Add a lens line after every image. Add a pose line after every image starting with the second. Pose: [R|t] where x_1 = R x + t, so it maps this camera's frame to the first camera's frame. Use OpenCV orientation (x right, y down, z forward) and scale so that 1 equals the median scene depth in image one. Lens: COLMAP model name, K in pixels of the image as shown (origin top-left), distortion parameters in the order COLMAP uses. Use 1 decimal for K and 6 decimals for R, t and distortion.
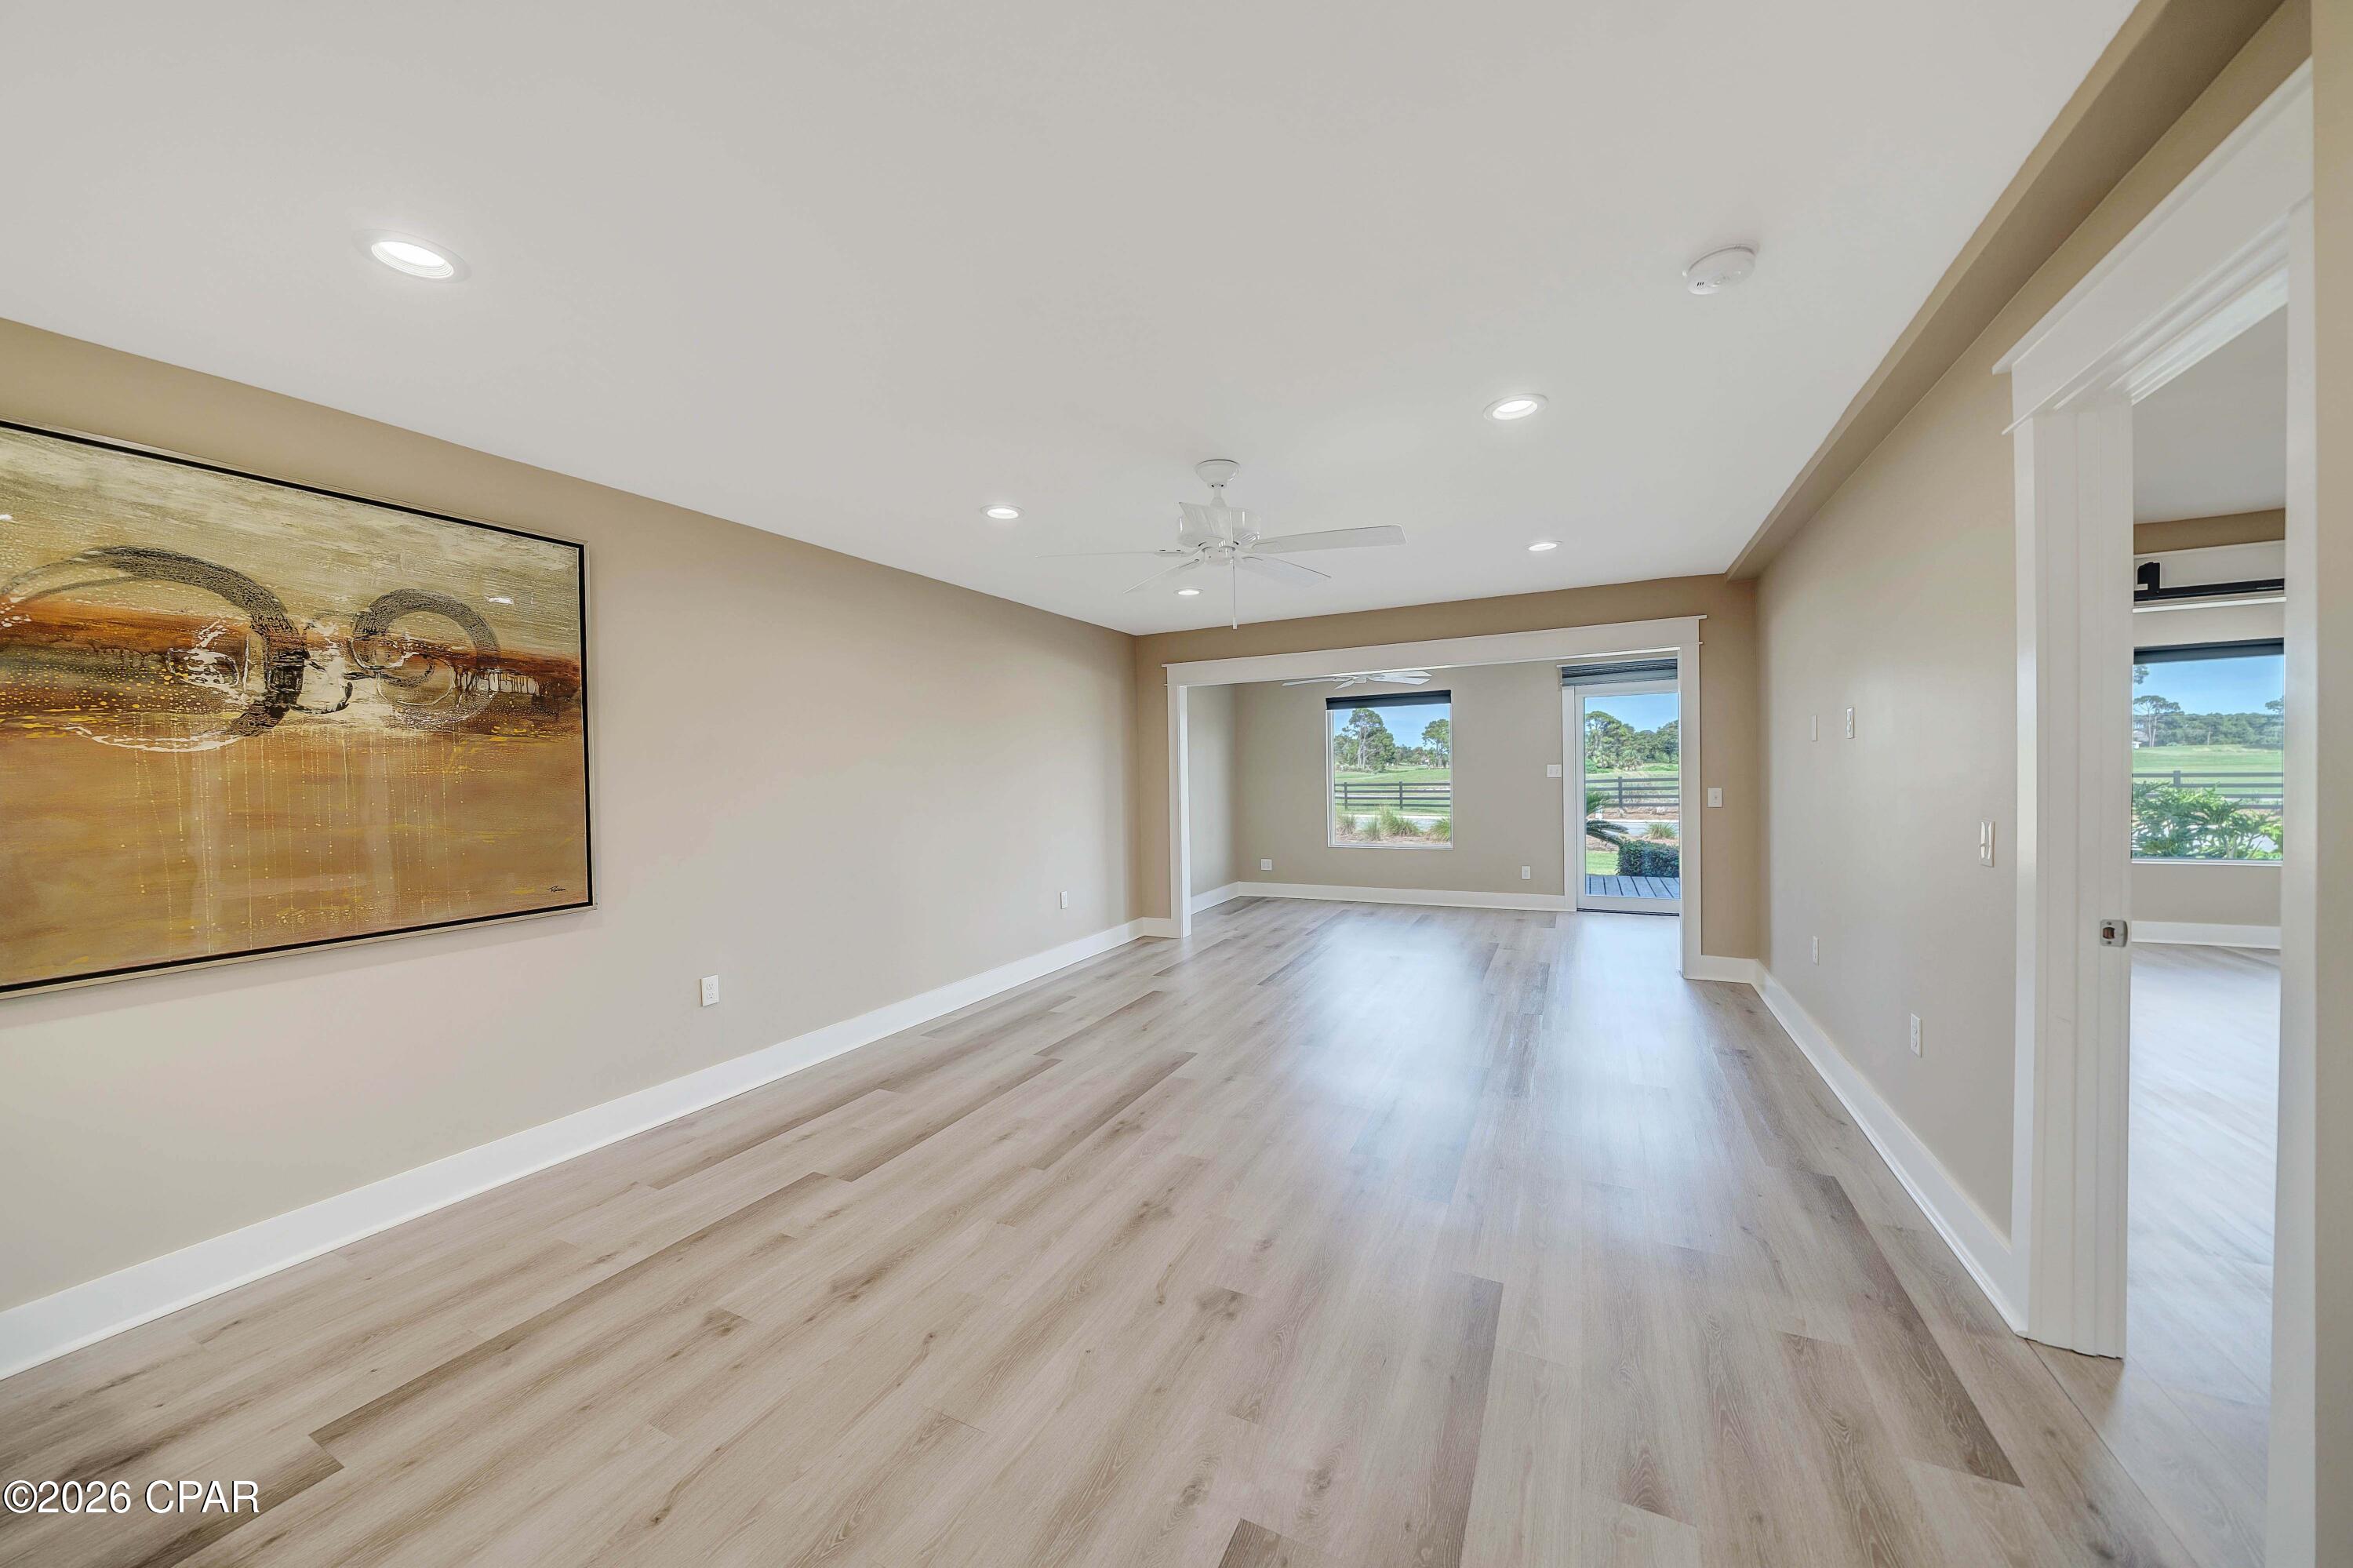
lens RADIAL K [[818.7, 0, 1156.2], [0, 818.7, 787.1], [0, 0, 1]] dist [-0.001528, -0.000064]
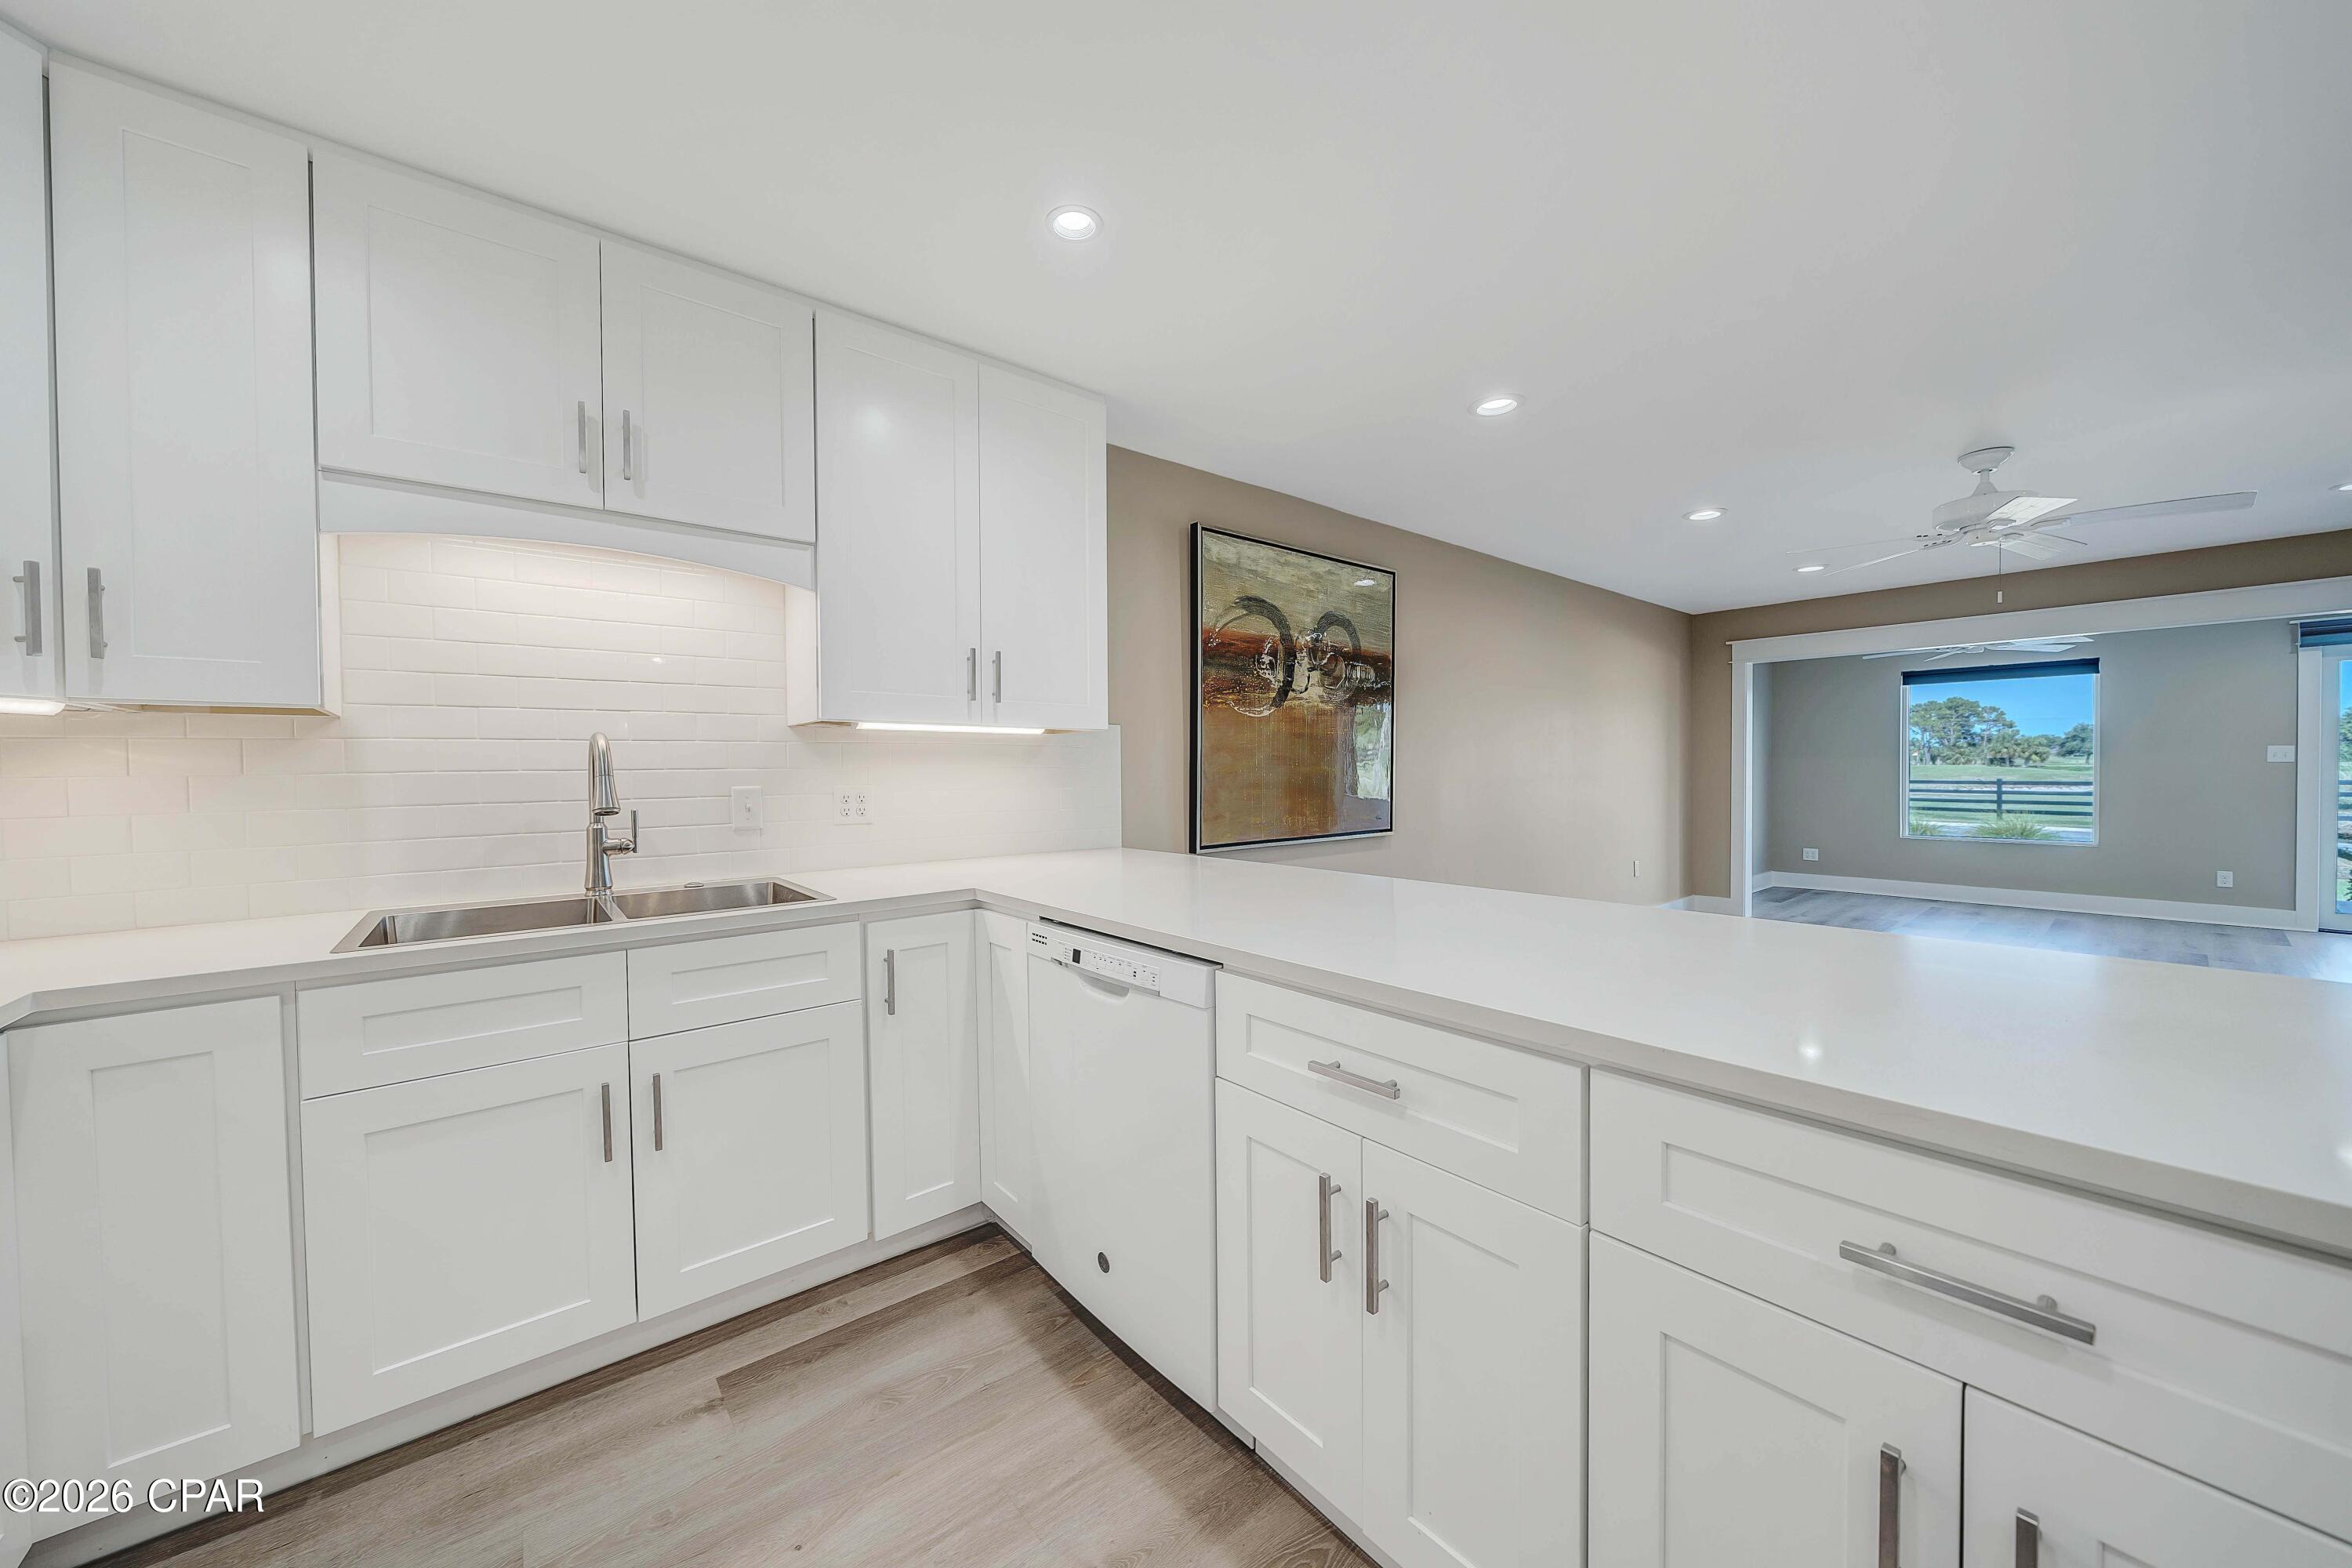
lens RADIAL K [[828.6, 0, 1162.8], [0, 828.6, 787.3], [0, 0, 1]] dist [-0.003121, -0.000205]
pose [[0.917705, 0.023657, -0.396559, -0.490740], [-0.019397, 0.999703, 0.014751, 0.056817], [0.396790, -0.005845, 0.917891, -0.448499]]
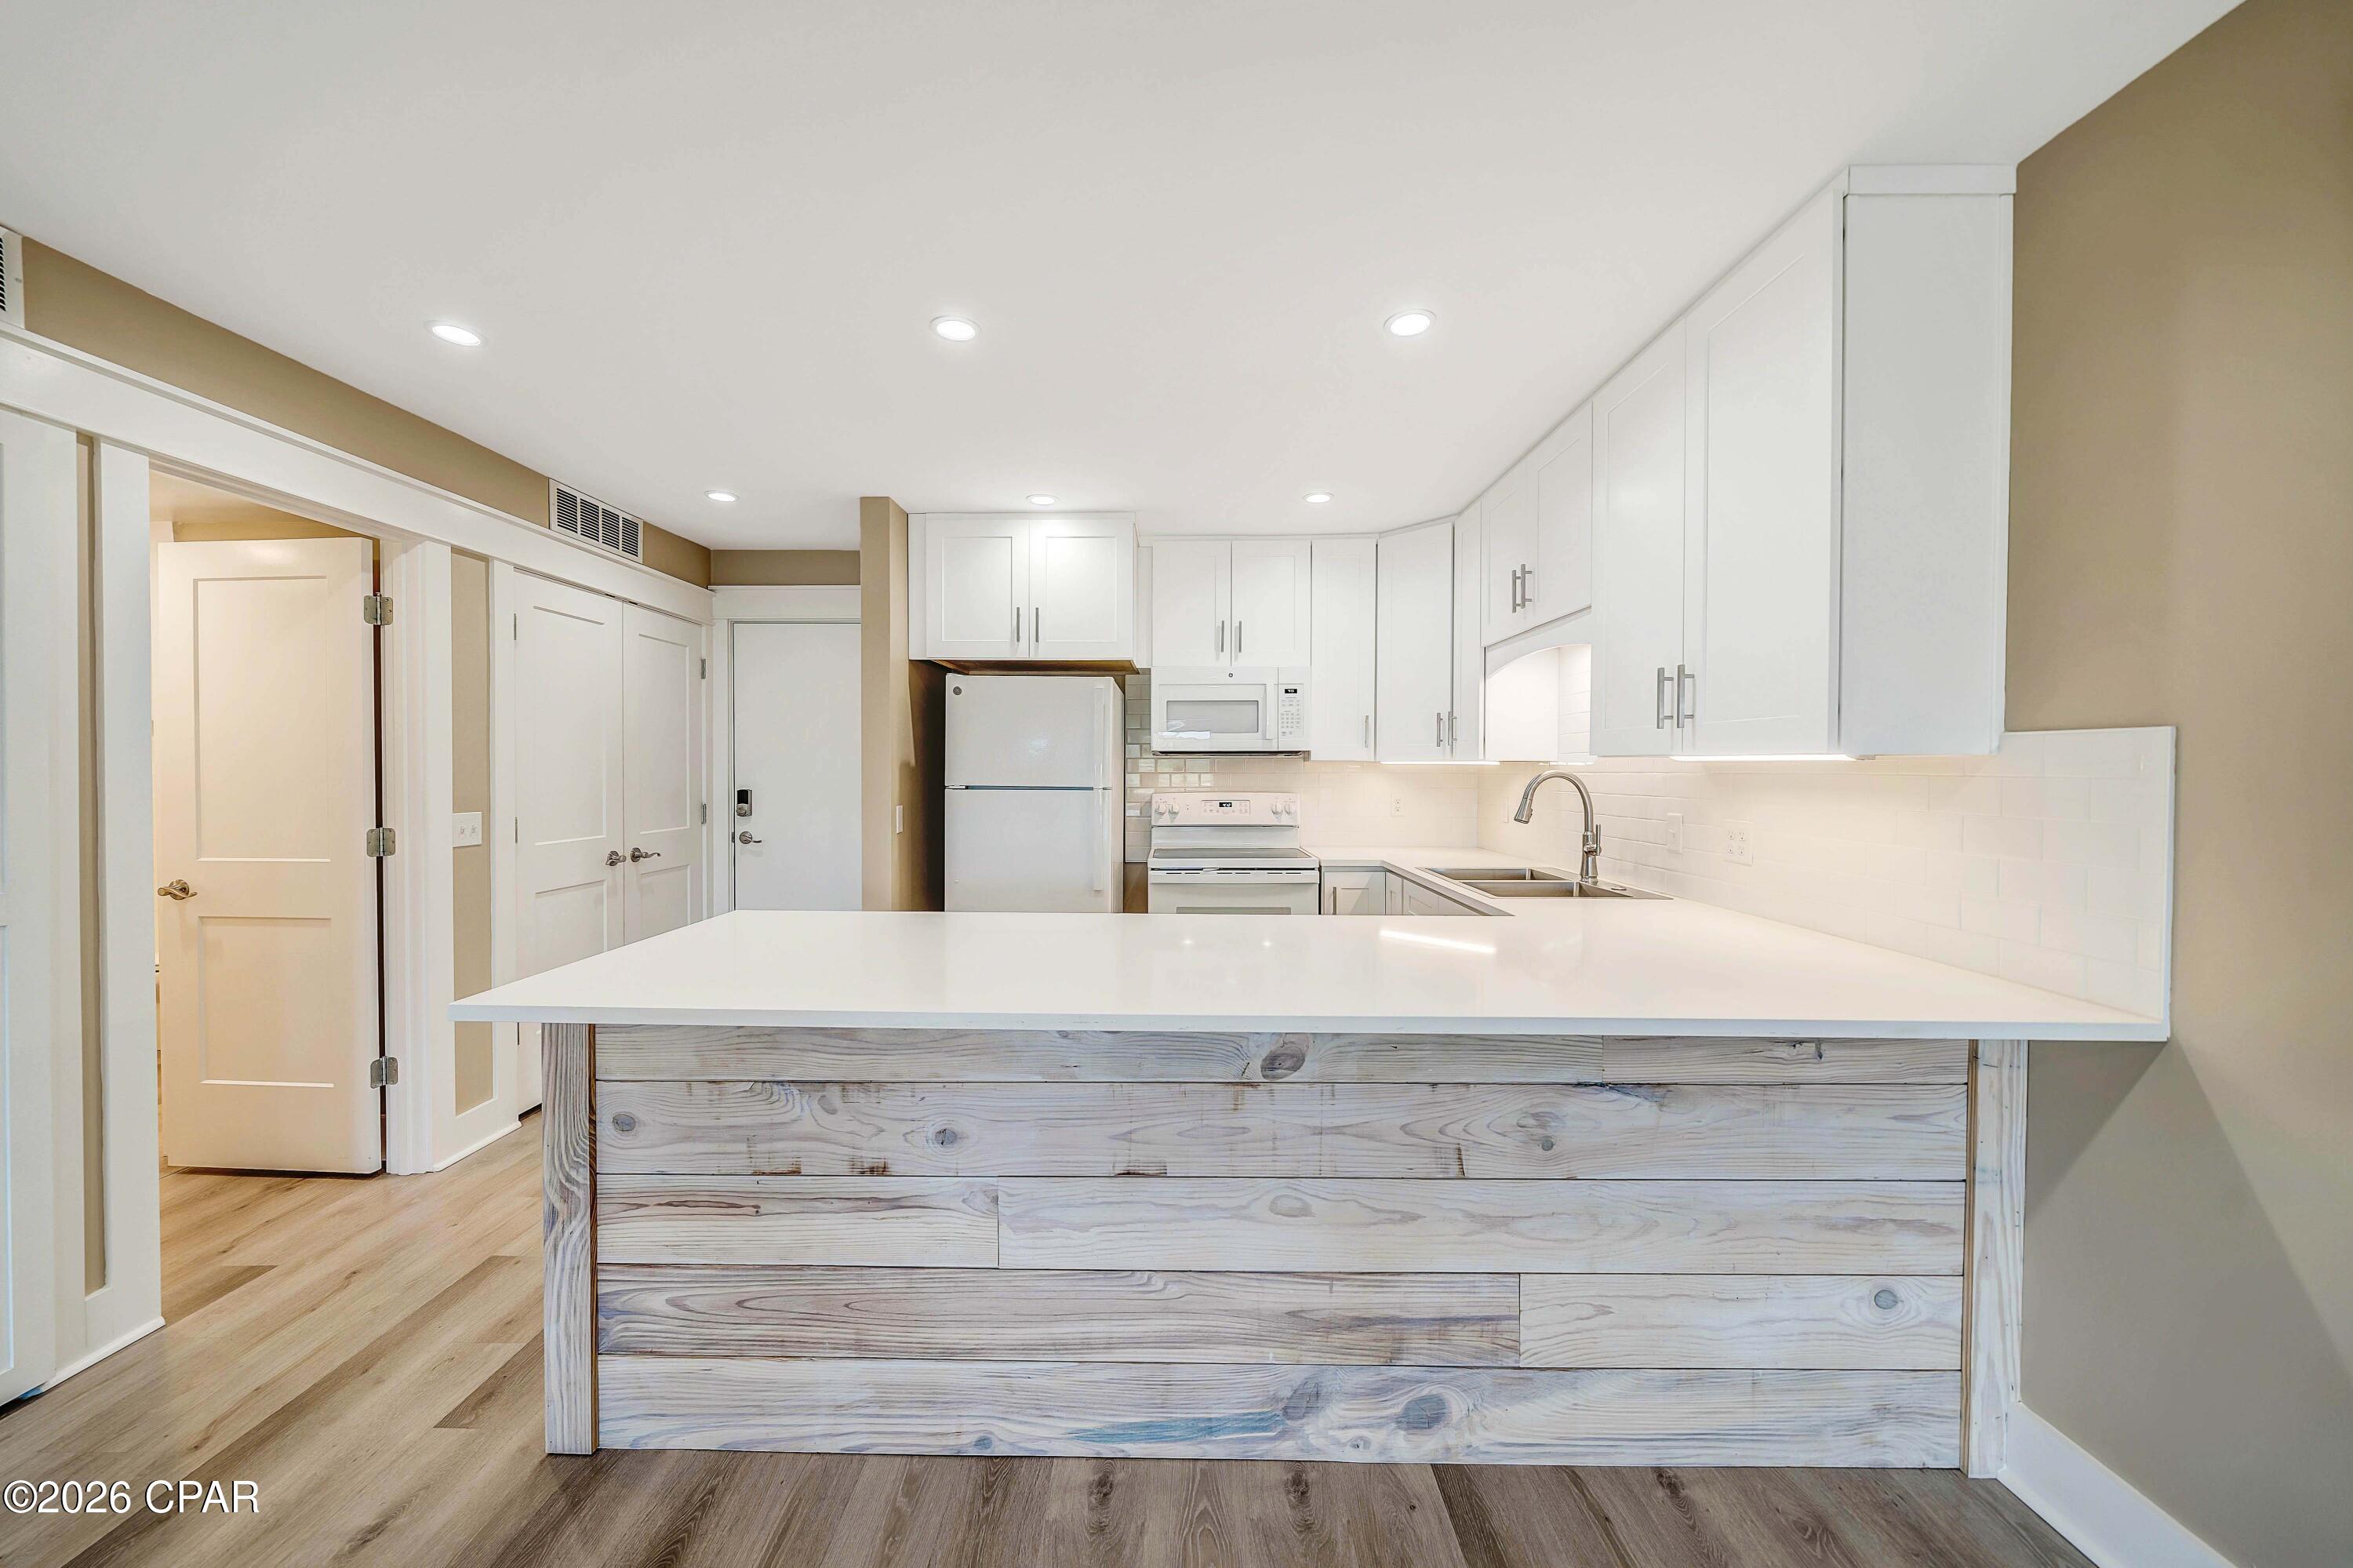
lens RADIAL K [[836.3, 0, 1165.4], [0, 836.3, 792.1], [0, 0, 1]] dist [-0.001256, -0.000105]
pose [[-0.891714, 0.034900, -0.451253, -0.291878], [0.011167, 0.998416, 0.055151, -0.002033], [0.452462, 0.044140, -0.890690, 0.657691]]
